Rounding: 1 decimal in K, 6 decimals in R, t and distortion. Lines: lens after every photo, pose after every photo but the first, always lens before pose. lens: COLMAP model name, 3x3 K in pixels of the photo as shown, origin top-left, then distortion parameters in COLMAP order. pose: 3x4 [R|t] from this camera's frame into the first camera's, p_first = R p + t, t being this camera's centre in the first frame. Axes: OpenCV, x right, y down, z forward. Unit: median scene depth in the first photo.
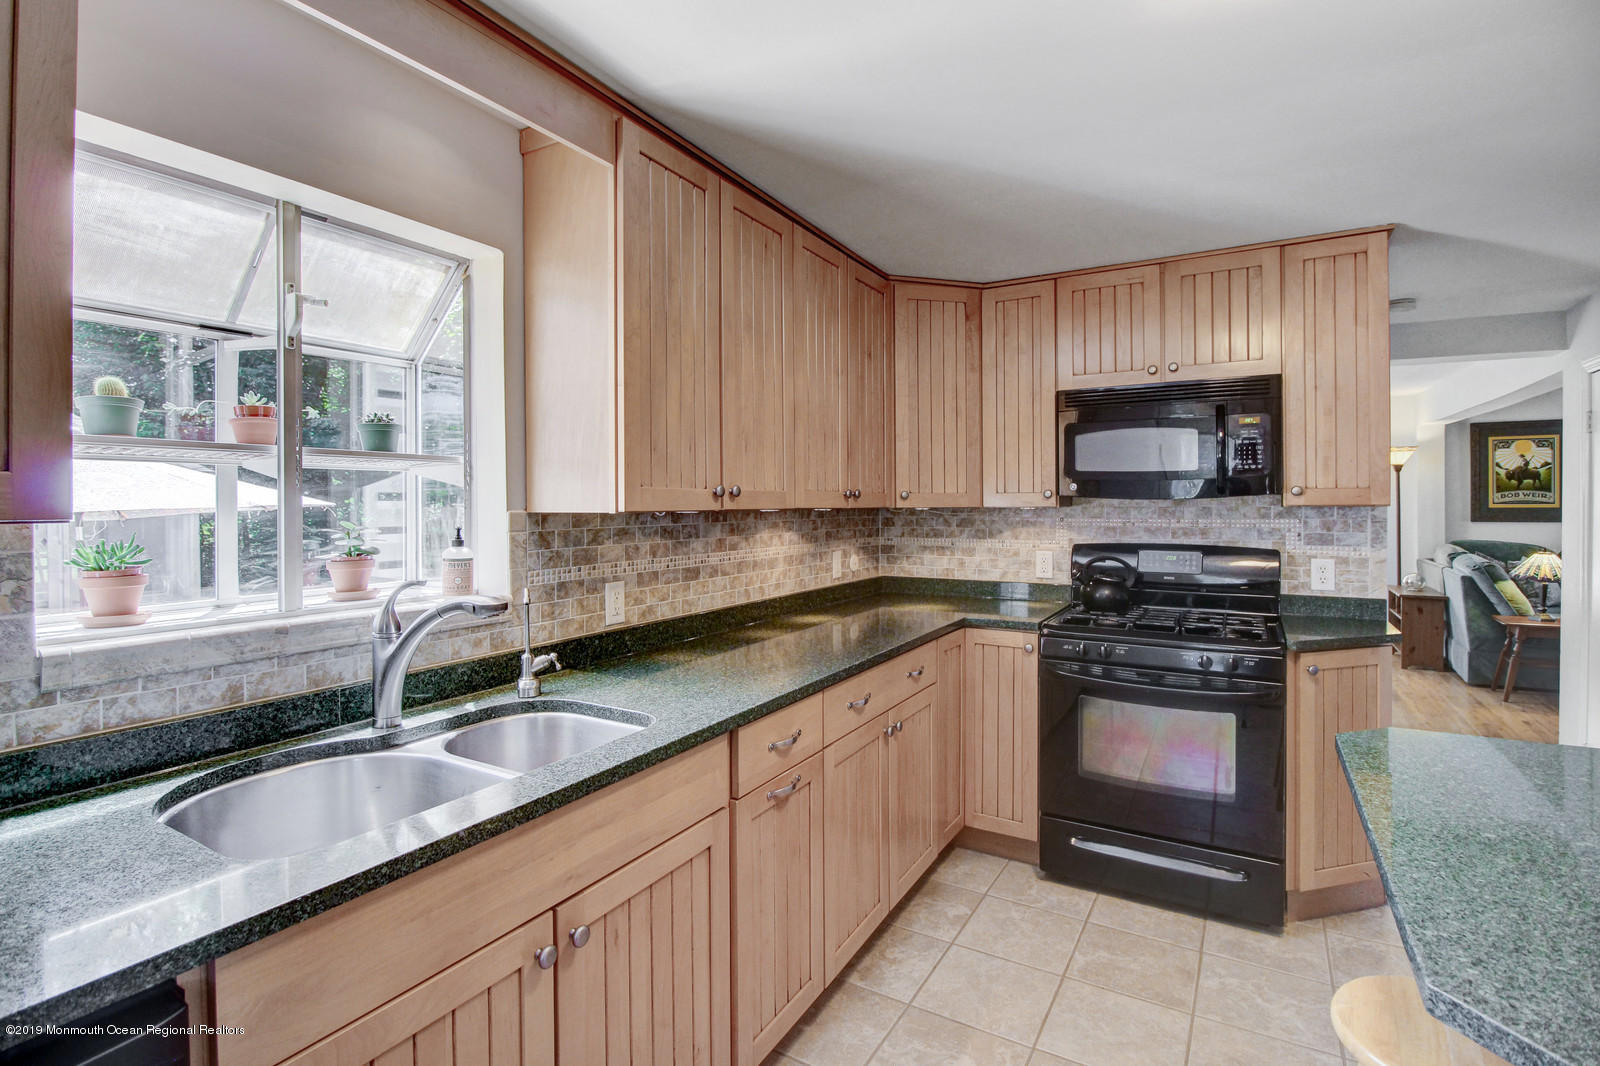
lens RADIAL K [[767.7, 0, 812.8], [0, 767.7, 506.3], [0, 0, 1]] dist [0.010562, -0.011776]
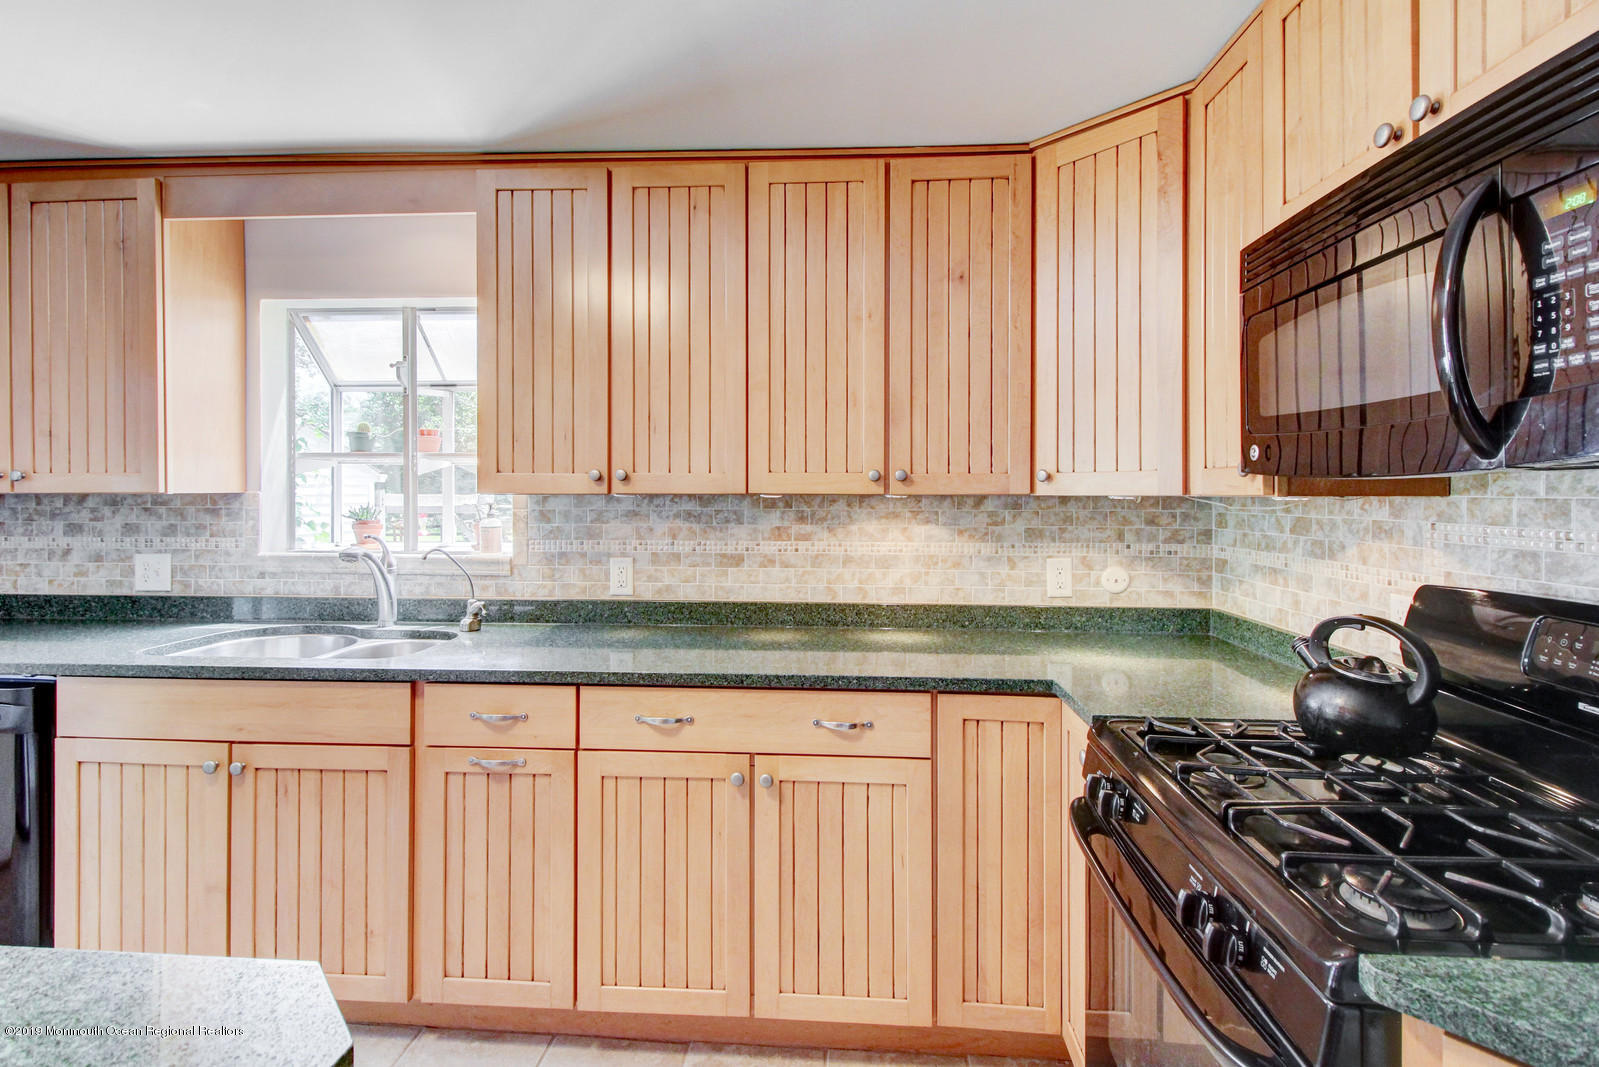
lens RADIAL K [[767.2, 0, 799.8], [0, 767.2, 493.4], [0, 0, 1]] dist [0.010562, -0.011776]
pose [[0.431459, 0.005654, -0.902115, 0.638117], [-0.007592, 0.999968, 0.002636, -0.000161], [0.902101, 0.005712, 0.431488, 0.554042]]
